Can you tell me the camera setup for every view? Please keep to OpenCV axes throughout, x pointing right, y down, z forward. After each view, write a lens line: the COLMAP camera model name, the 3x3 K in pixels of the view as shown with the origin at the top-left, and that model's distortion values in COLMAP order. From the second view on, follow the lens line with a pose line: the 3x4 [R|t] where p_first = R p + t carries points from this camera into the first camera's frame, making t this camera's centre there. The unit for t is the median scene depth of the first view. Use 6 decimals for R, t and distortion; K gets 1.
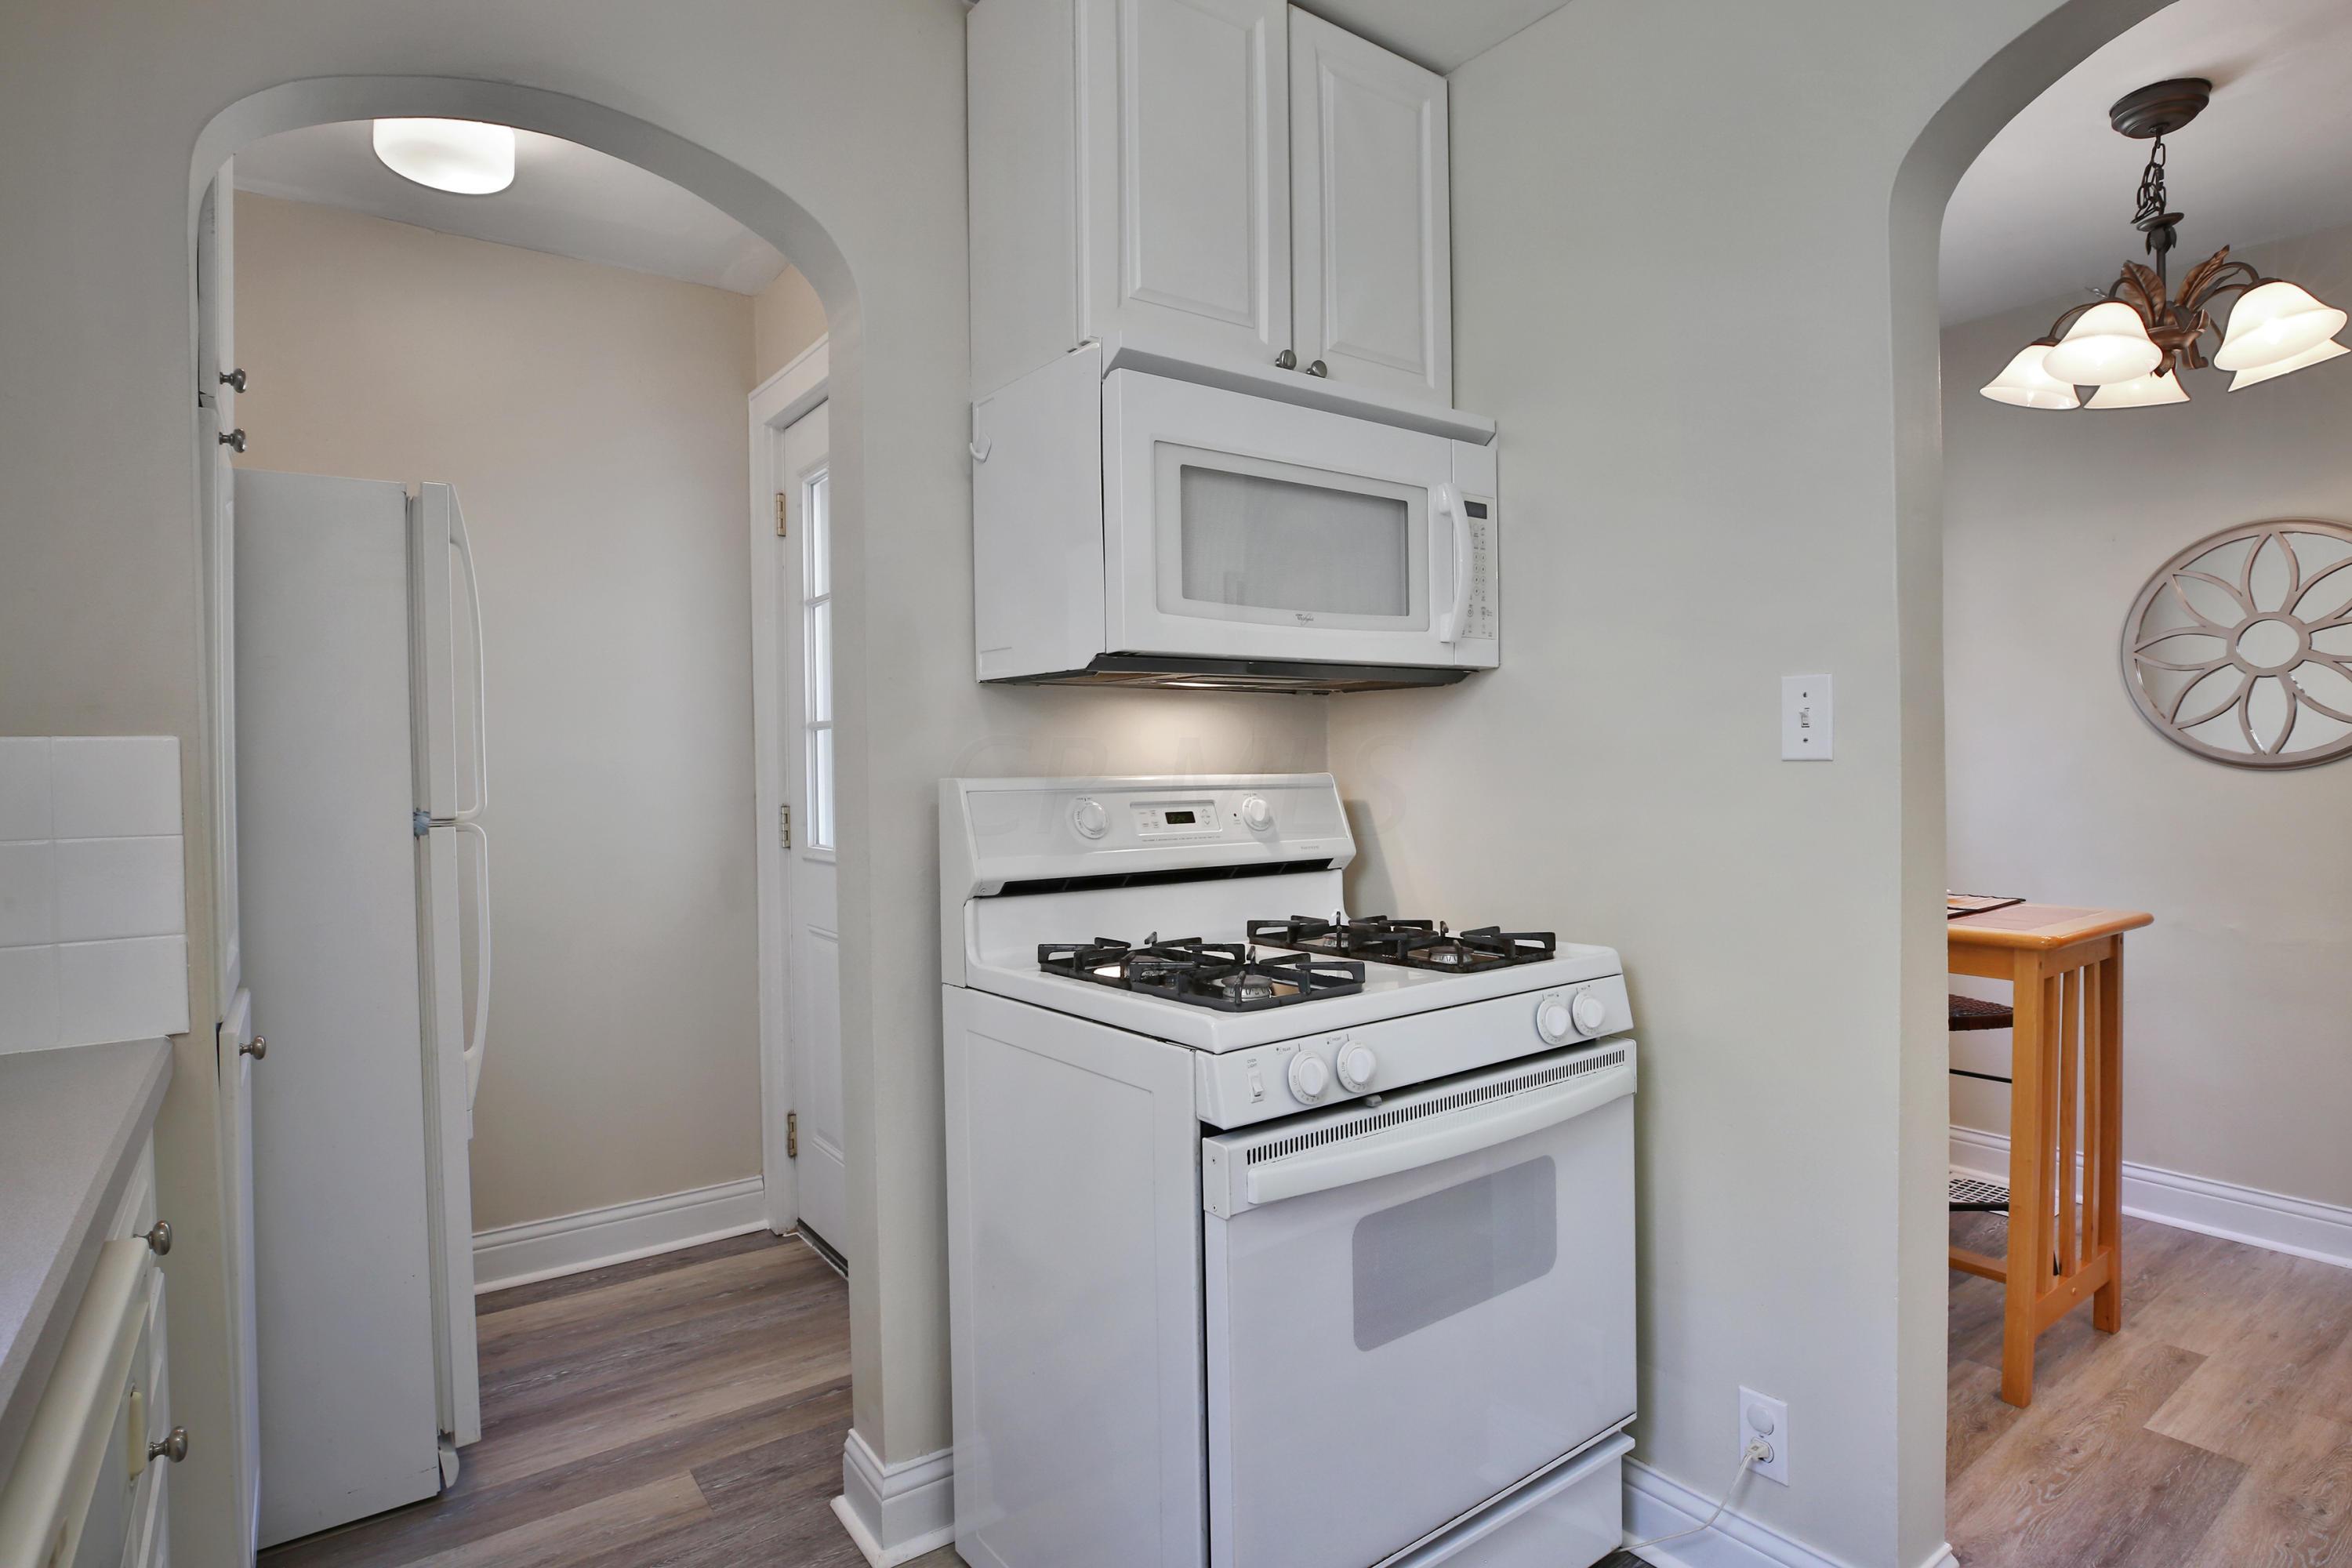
lens RADIAL K [[1169.8, 0, 1108.5], [0, 1169.8, 779.2], [0, 0, 1]] dist [-0.018233, 0.000530]
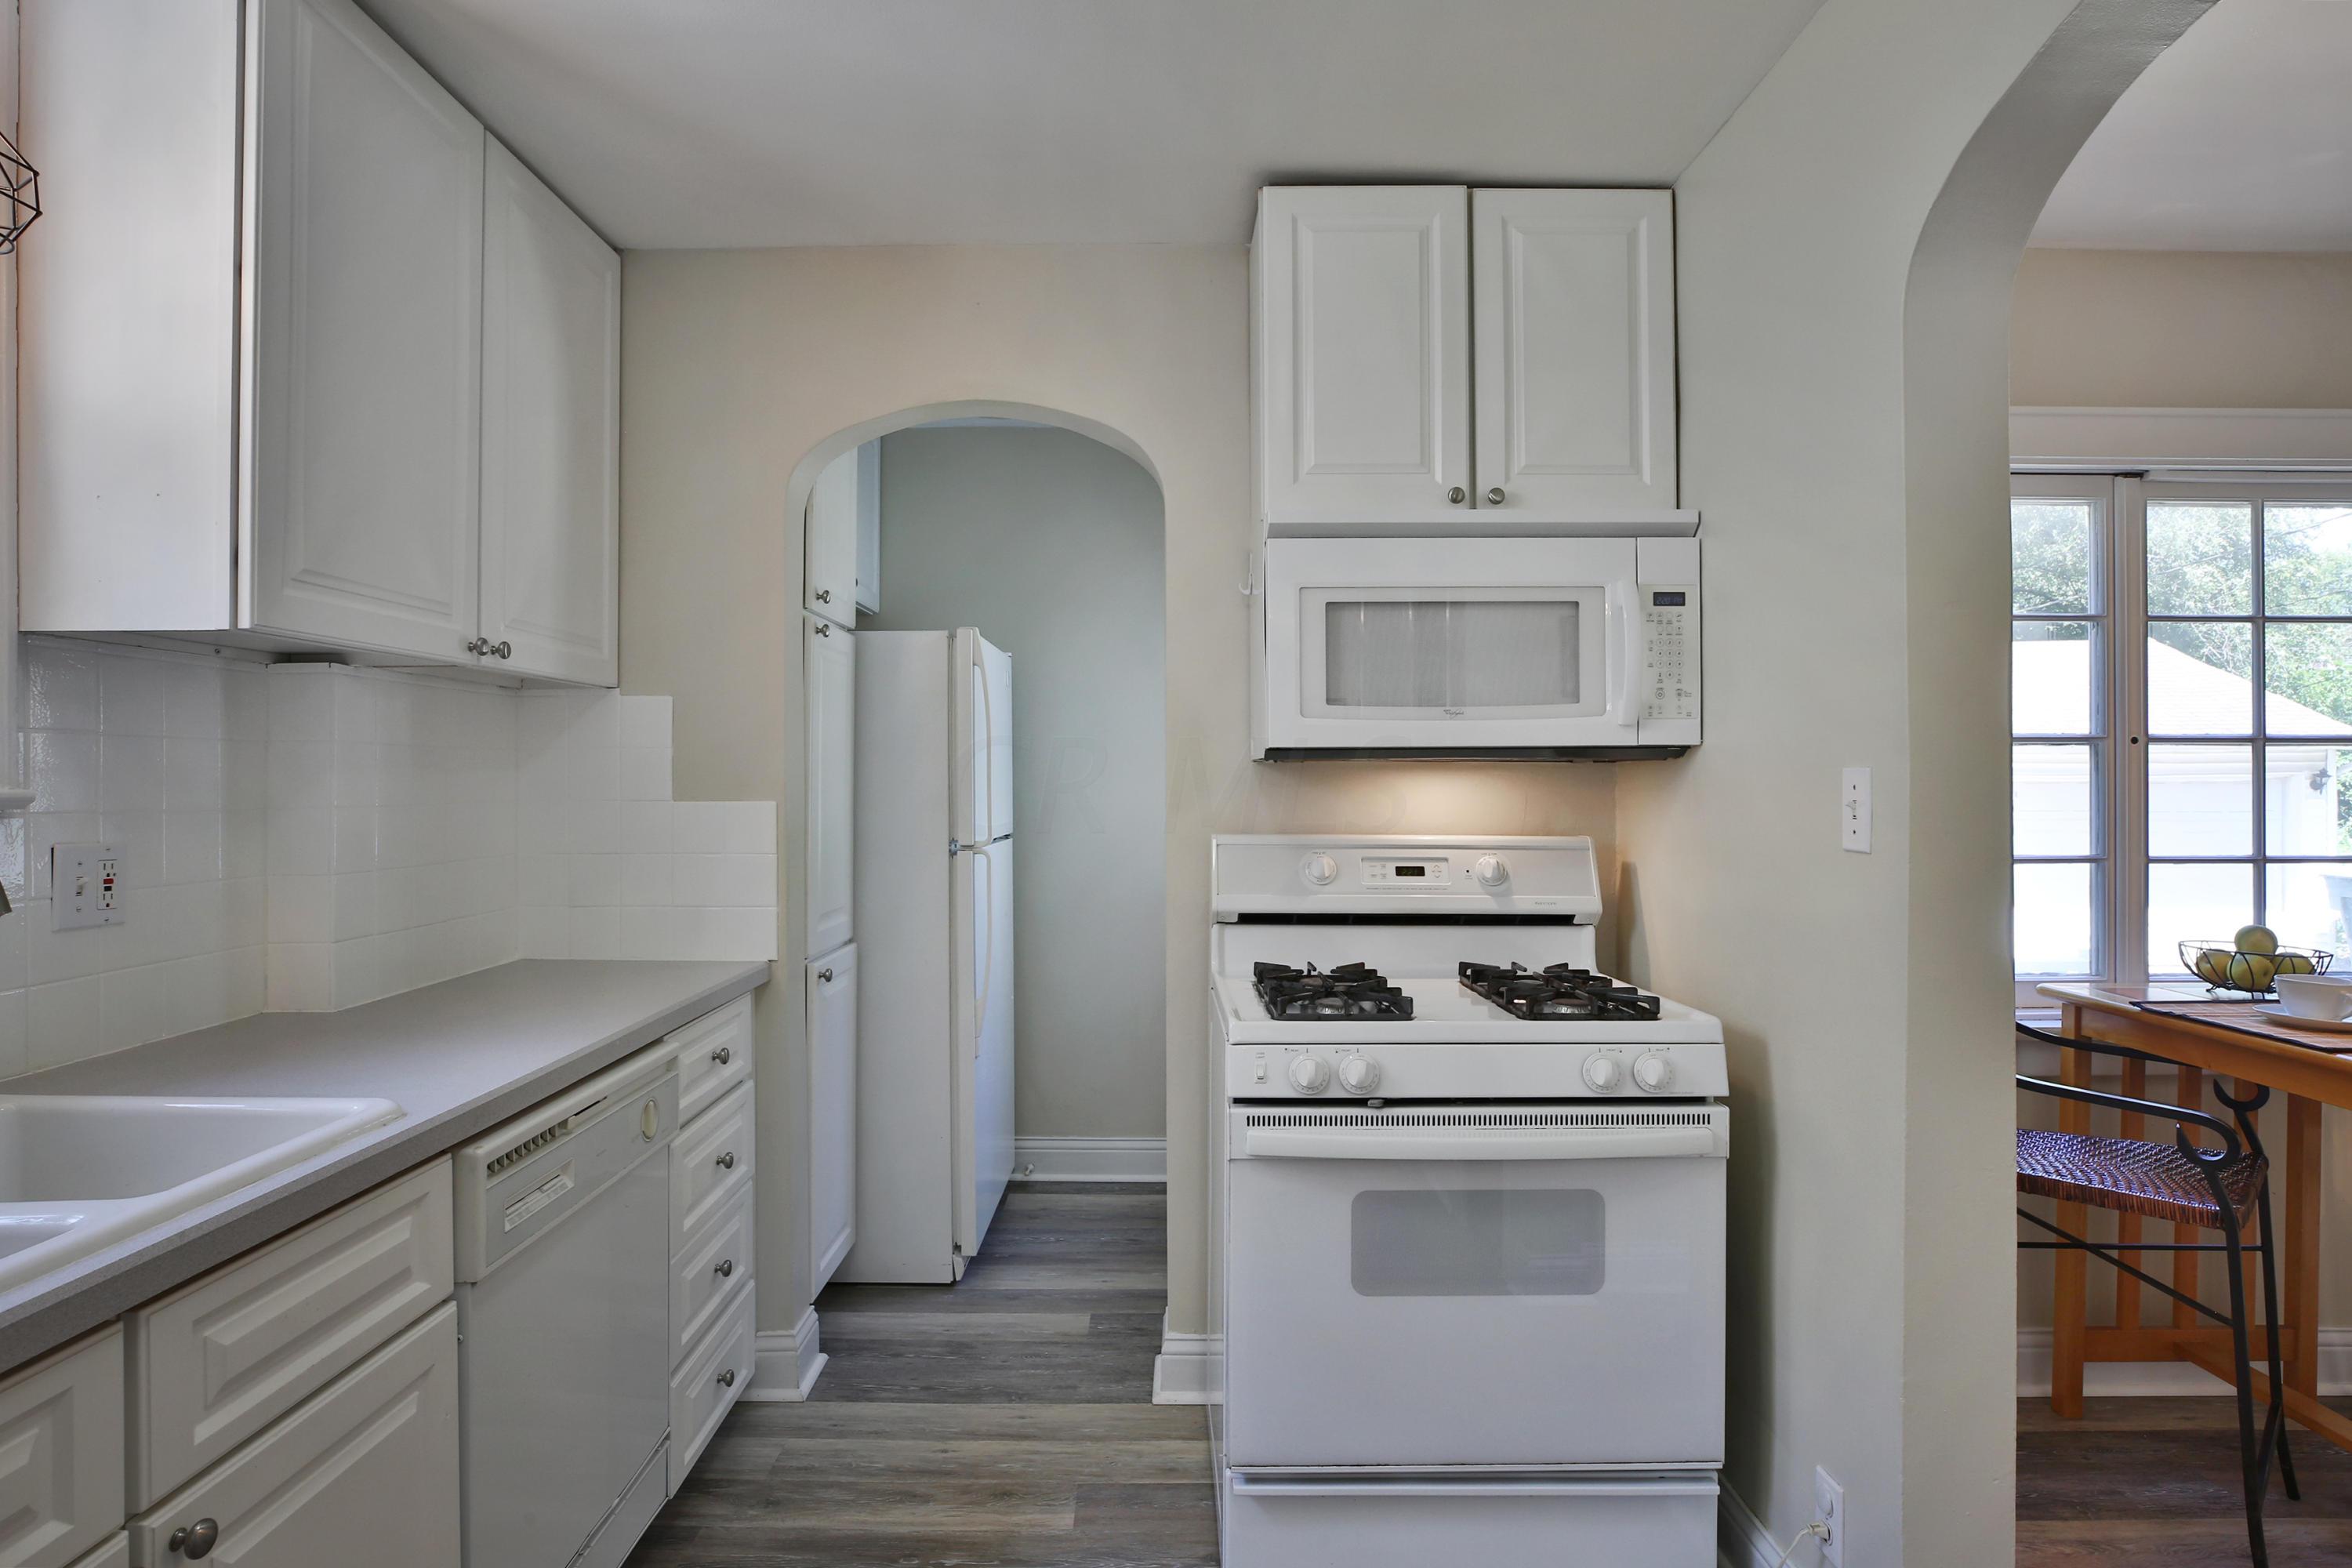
lens RADIAL K [[1196.8, 0, 1176.0], [0, 1196.8, 784.0], [0, 0, 1]] dist [-0.017714, 0.001322]
pose [[0.825441, 0.014178, -0.564311, 0.578432], [-0.019528, 0.999803, -0.003444, -0.049984], [0.564151, 0.013862, 0.825555, -0.161721]]
